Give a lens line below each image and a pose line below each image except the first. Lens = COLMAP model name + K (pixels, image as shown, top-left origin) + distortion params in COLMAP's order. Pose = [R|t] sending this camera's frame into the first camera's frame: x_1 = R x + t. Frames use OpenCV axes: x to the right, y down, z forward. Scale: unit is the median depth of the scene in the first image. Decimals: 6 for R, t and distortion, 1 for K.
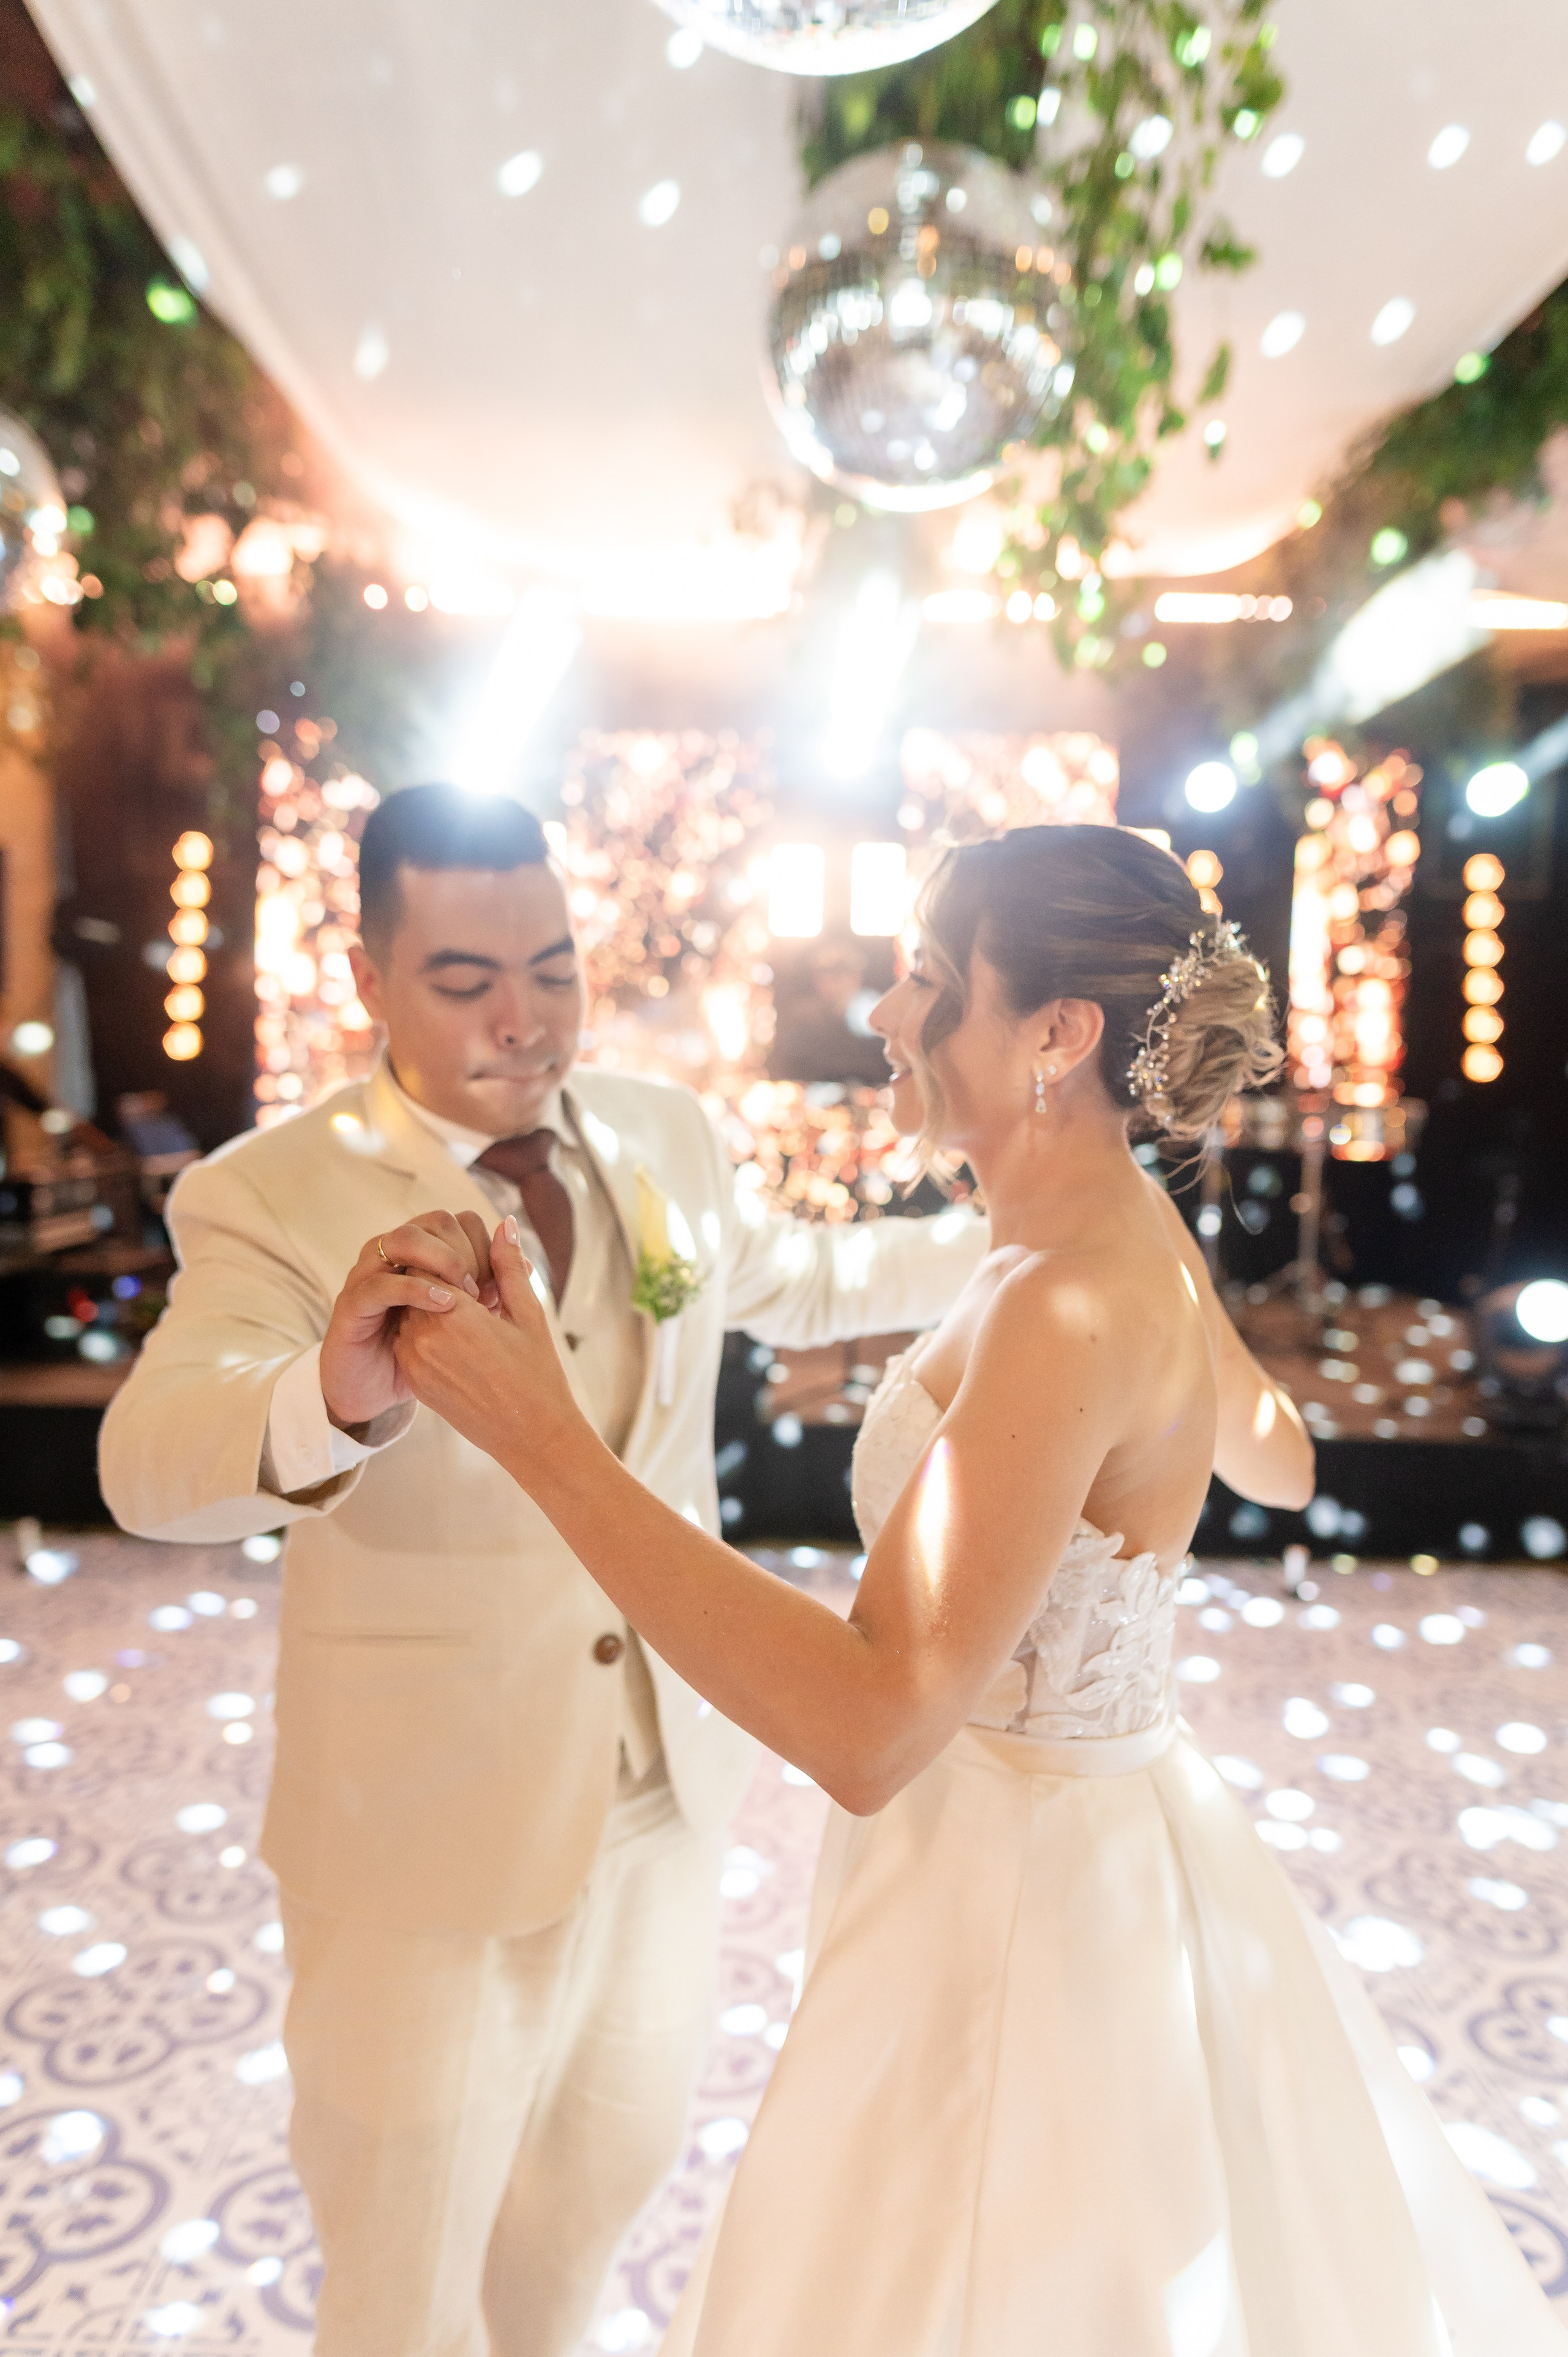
lens RADIAL K [[1705.1, 0, 789.4], [0, 1705.1, 1189.6], [0, 0, 1]] dist [0.000325, -0.012269]
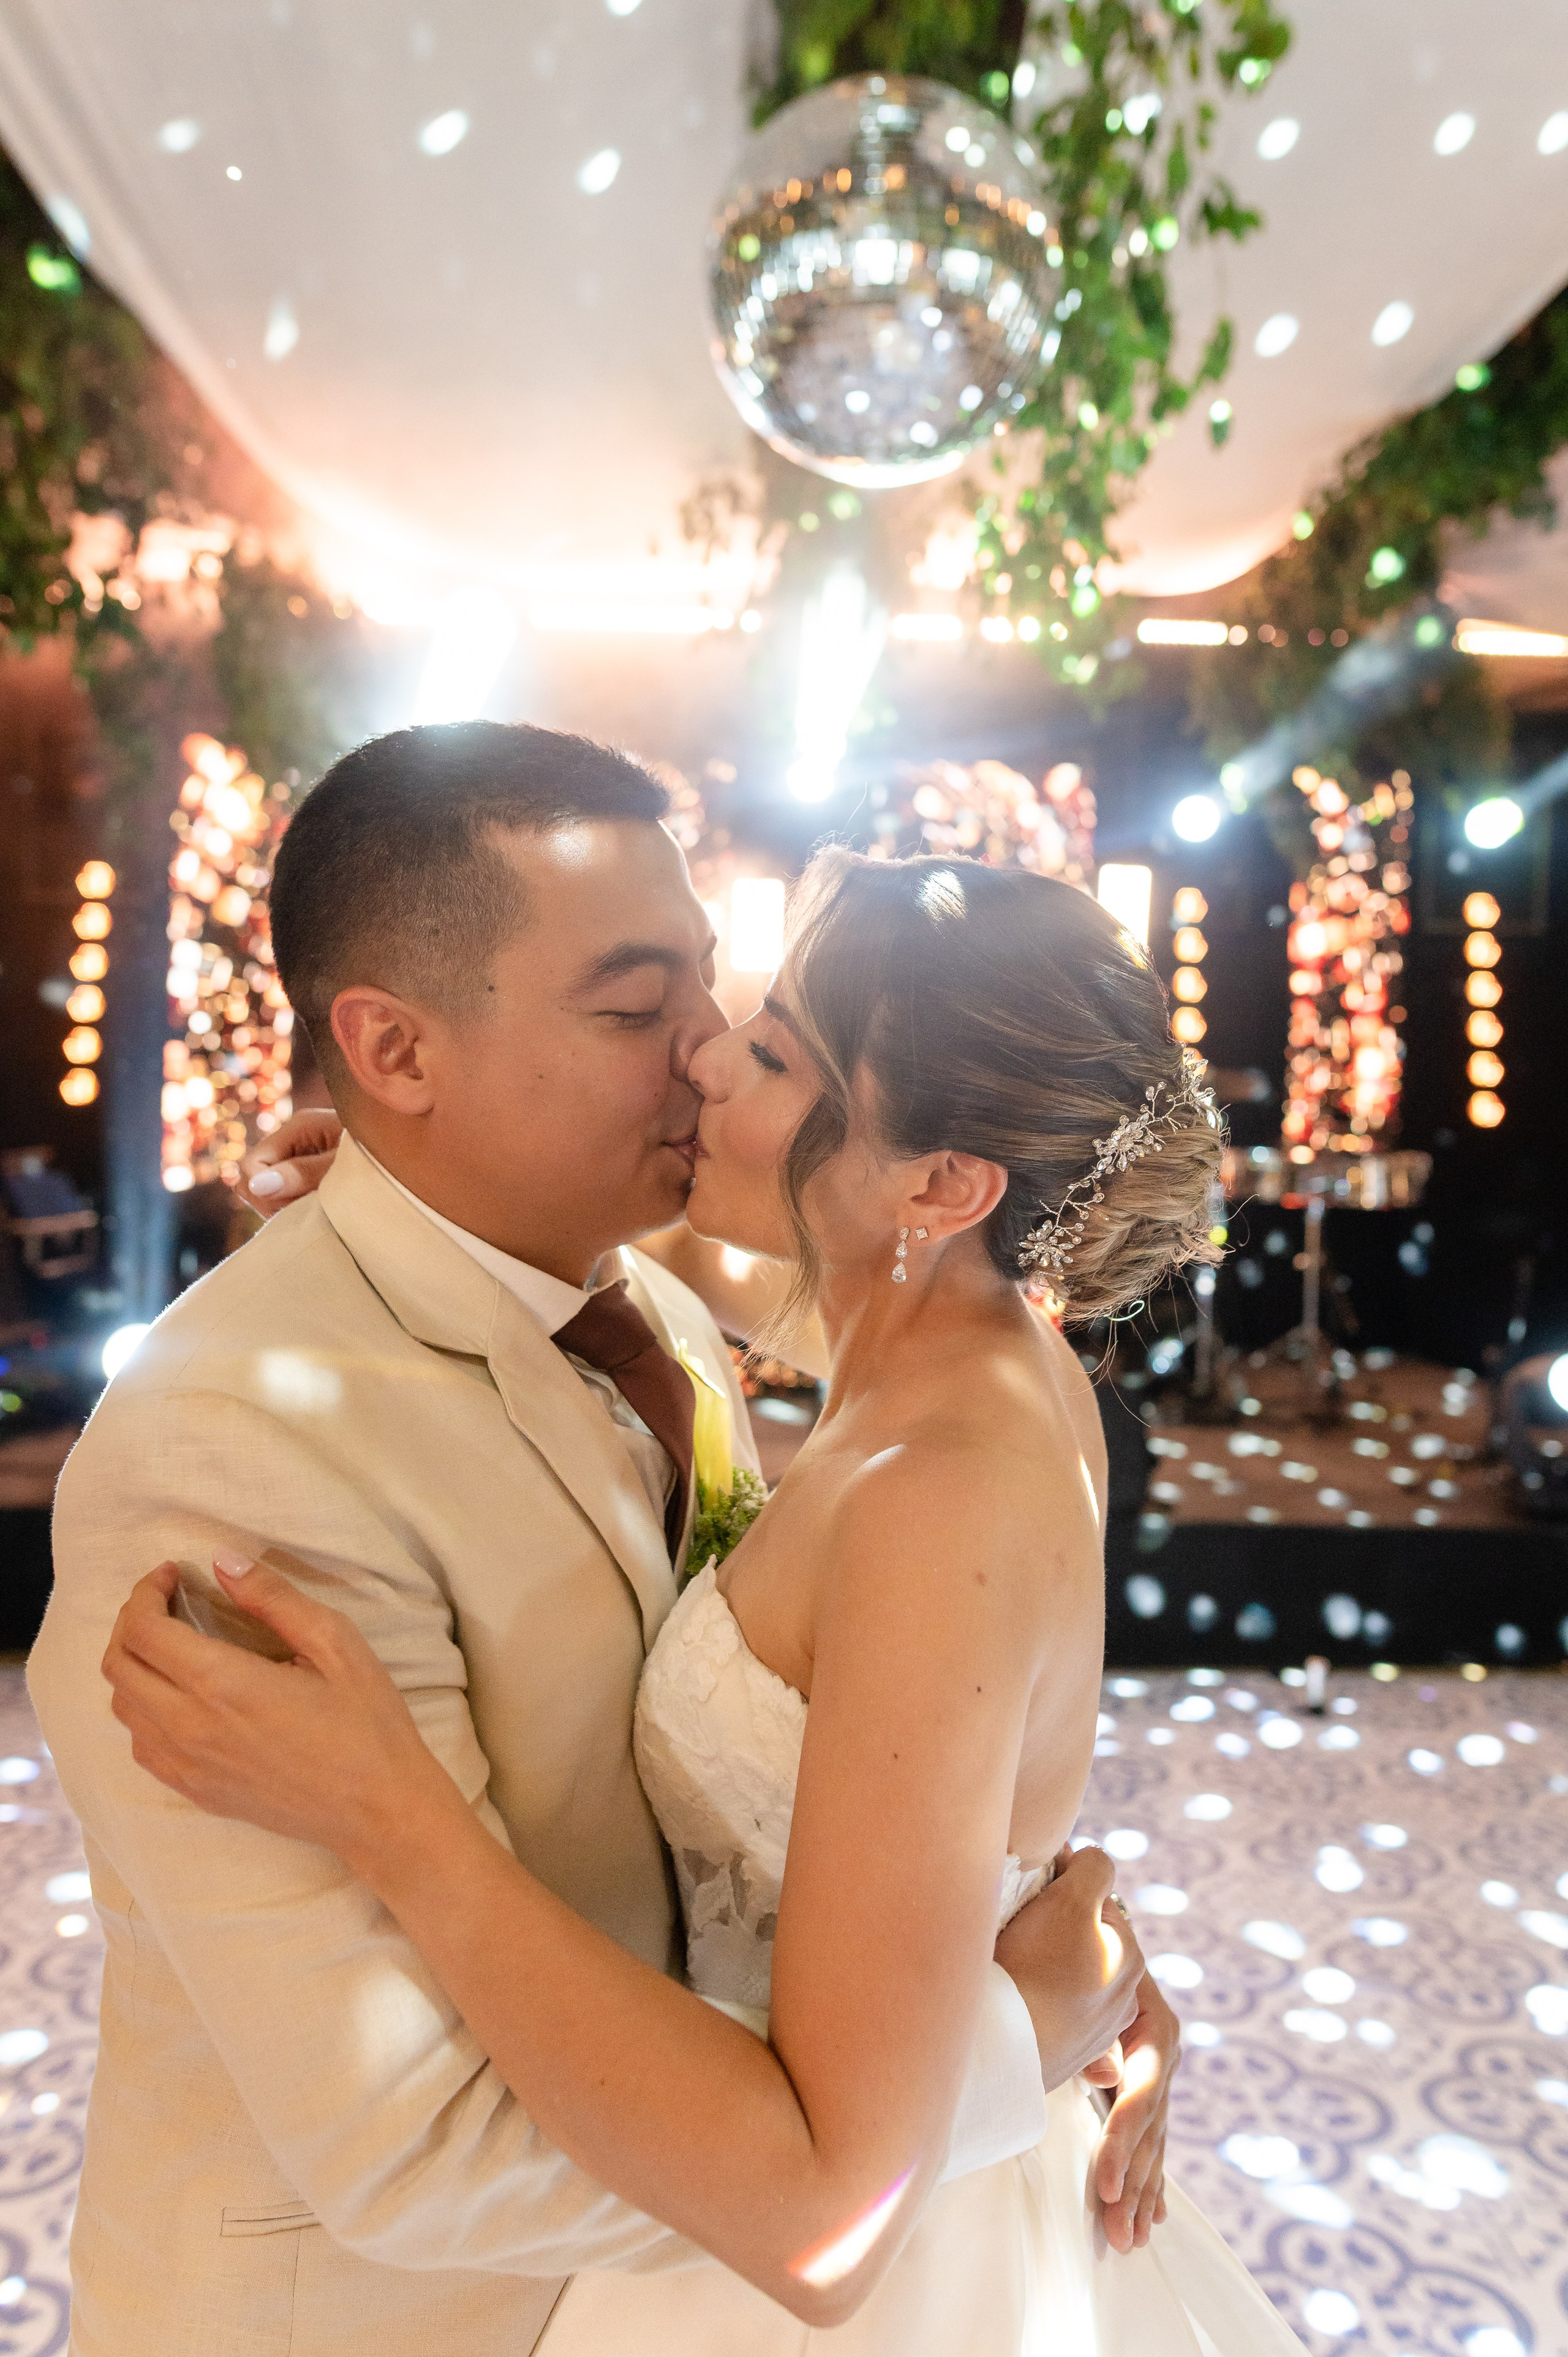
lens RADIAL K [[1705.1, 0, 854.1], [0, 1705.1, 1102.9], [0, 0, 1]] dist [0.000325, -0.012269]
pose [[0.998383, -0.000985, 0.056832, 0.006842], [0.005068, 0.997410, -0.071740, -0.017025], [-0.056614, 0.071912, 0.995803, 0.111947]]
